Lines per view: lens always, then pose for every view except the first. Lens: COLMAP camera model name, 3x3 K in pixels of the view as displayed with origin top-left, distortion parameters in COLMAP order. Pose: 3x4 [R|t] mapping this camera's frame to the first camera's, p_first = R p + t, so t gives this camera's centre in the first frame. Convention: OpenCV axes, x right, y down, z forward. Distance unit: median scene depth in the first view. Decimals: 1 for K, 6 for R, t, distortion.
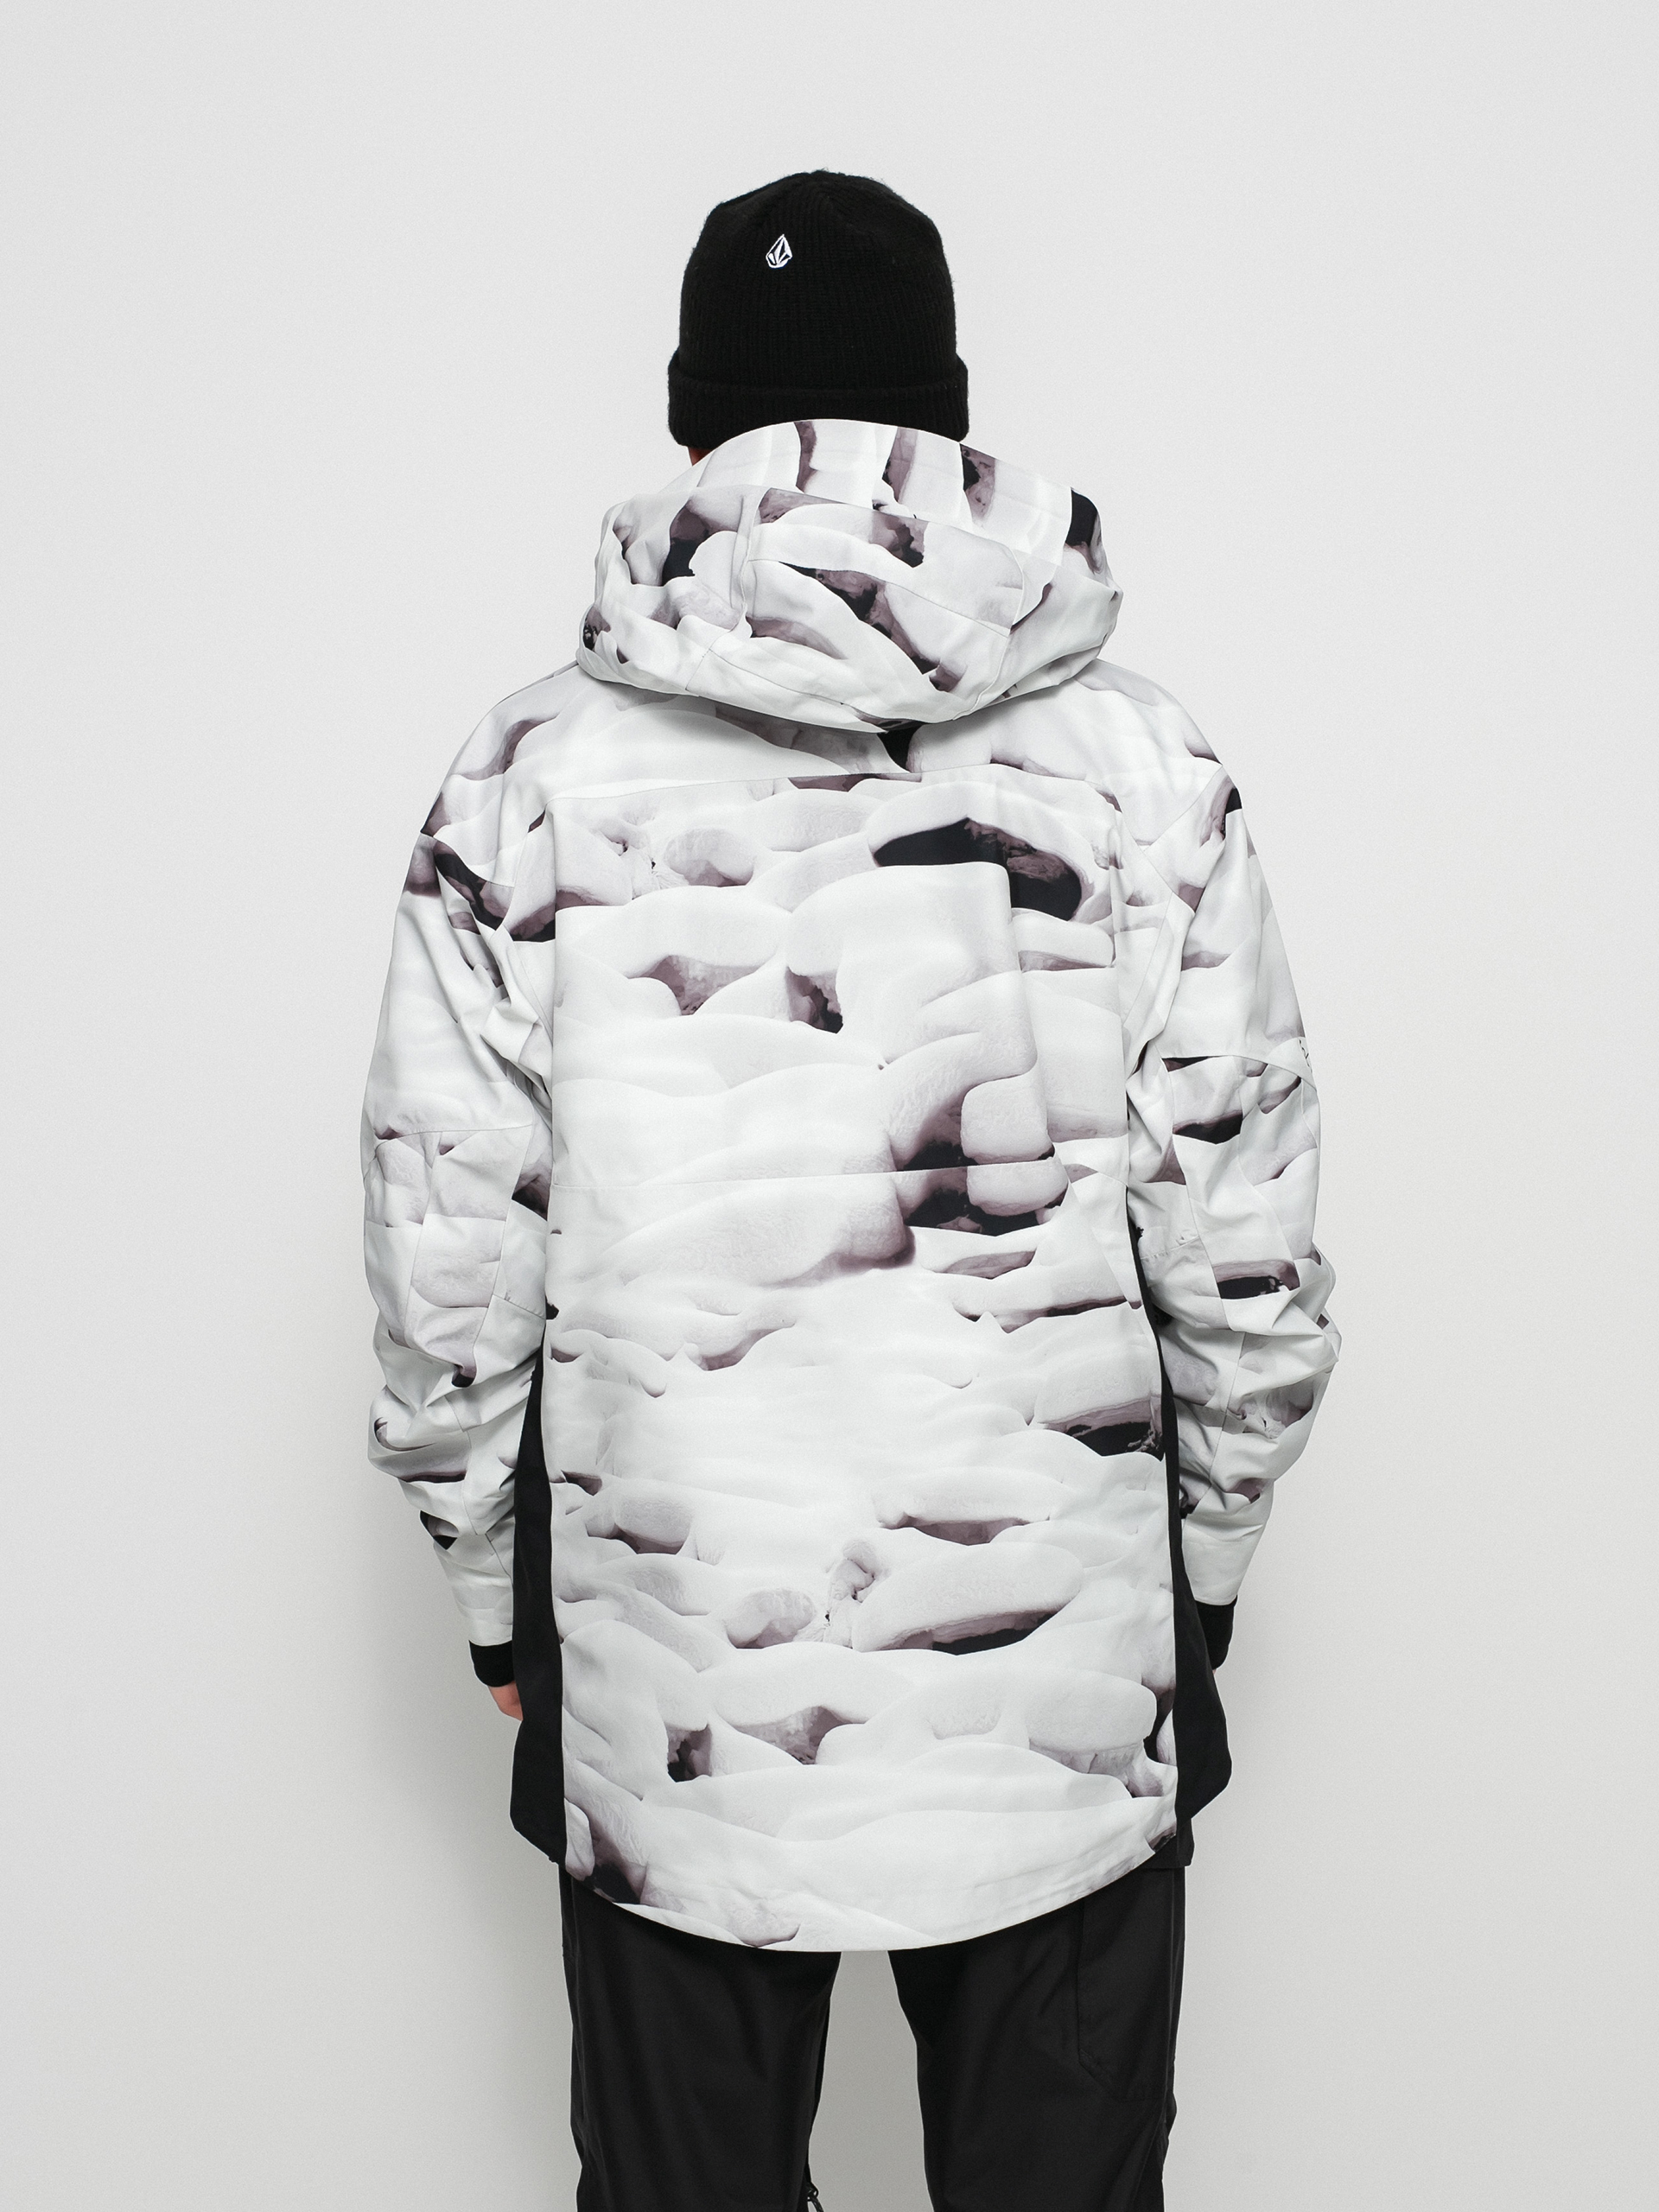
lens RADIAL K [[3092.1, 0, 829.5], [0, 3092.1, 1106.0], [0, 0, 1]] dist [0.249829, -0.024076]
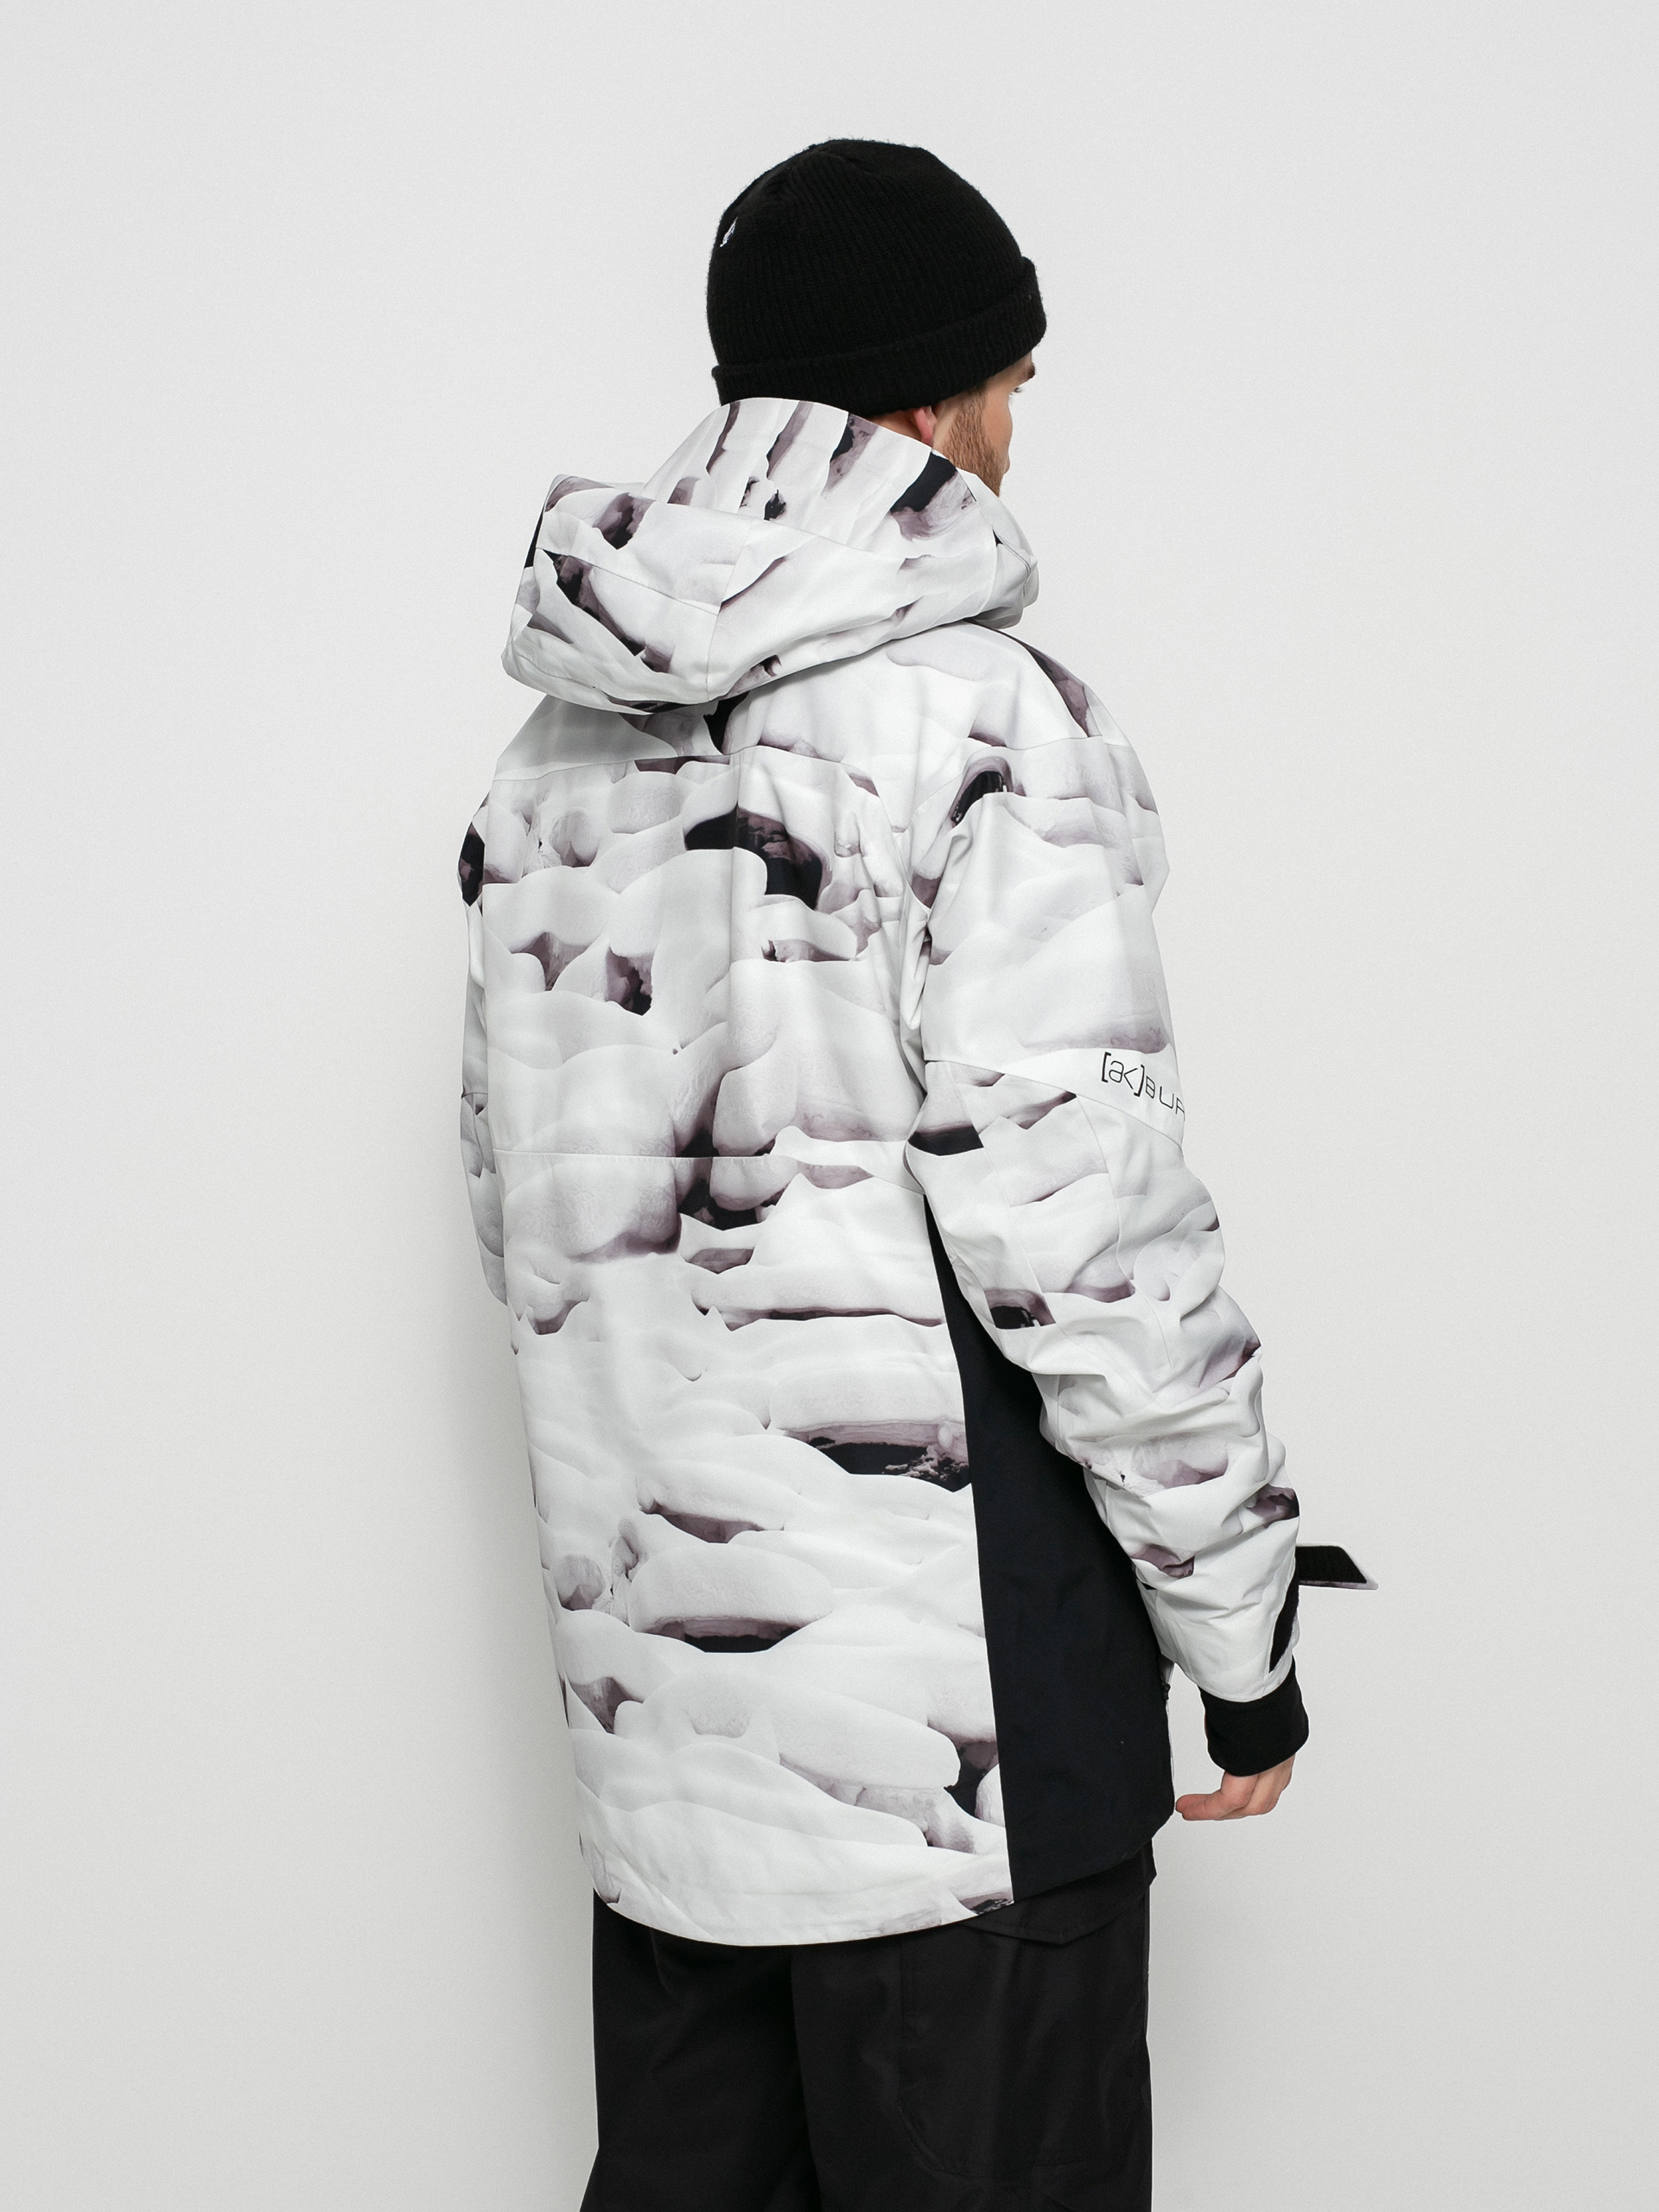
lens RADIAL K [[3092.1, 0, 829.5], [0, 3092.1, 1106.0], [0, 0, 1]] dist [0.249829, -0.024076]
pose [[0.741056, 0.068356, -0.667954, 0.720289], [-0.061827, 0.997525, 0.033491, -0.031449], [0.668590, 0.016479, 0.743448, 0.293054]]
